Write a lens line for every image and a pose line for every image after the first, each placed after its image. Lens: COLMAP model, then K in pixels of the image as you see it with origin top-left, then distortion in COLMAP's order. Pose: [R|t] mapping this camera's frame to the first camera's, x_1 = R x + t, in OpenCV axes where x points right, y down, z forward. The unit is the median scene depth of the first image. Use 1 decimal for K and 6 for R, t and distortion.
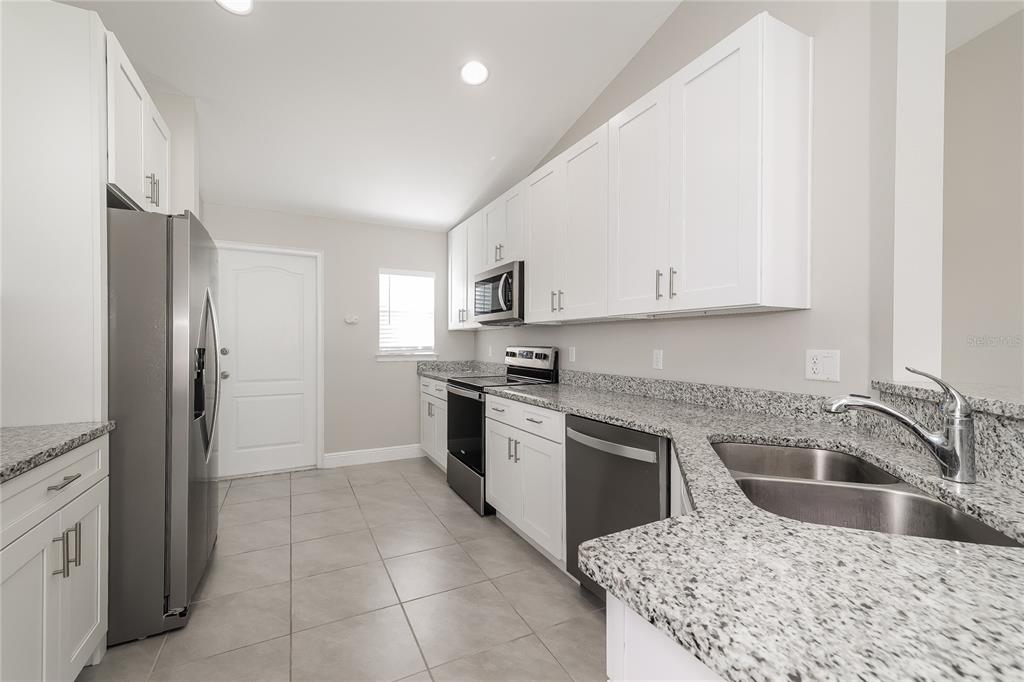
lens RADIAL K [[435.9, 0, 515.7], [0, 435.9, 343.5], [0, 0, 1]] dist [-0.003312, -0.000277]
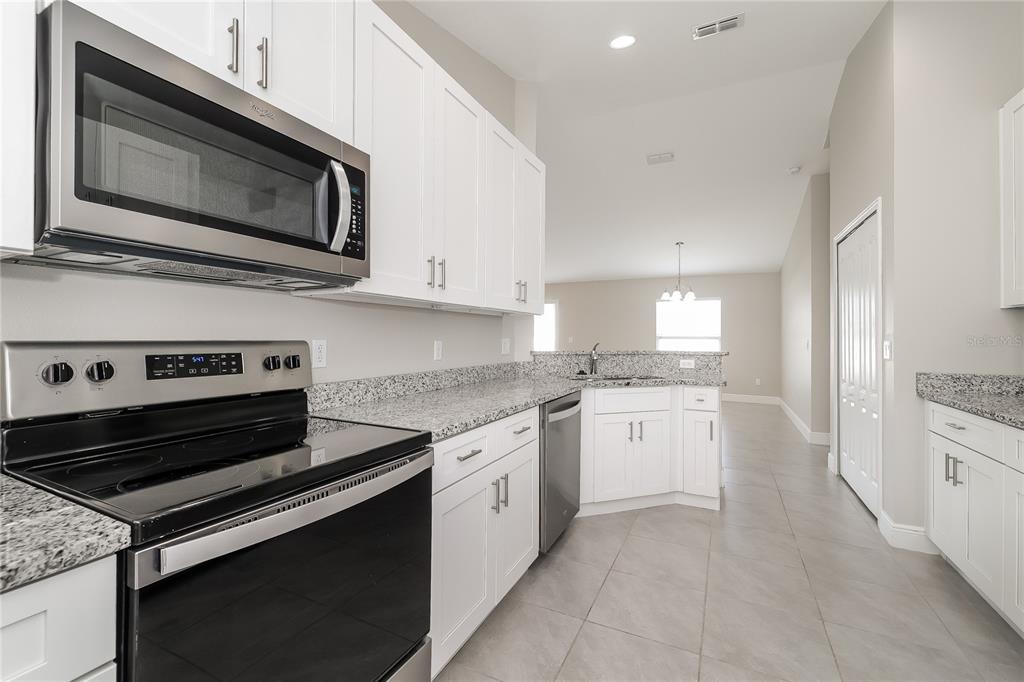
lens RADIAL K [[435.9, 0, 514.1], [0, 435.9, 337.1], [0, 0, 1]] dist [-0.003312, -0.000277]
pose [[-0.588426, -0.010041, 0.808489, -0.595761], [-0.007981, 0.999946, 0.006610, -0.001694], [-0.808512, -0.002563, -0.588474, 1.474231]]
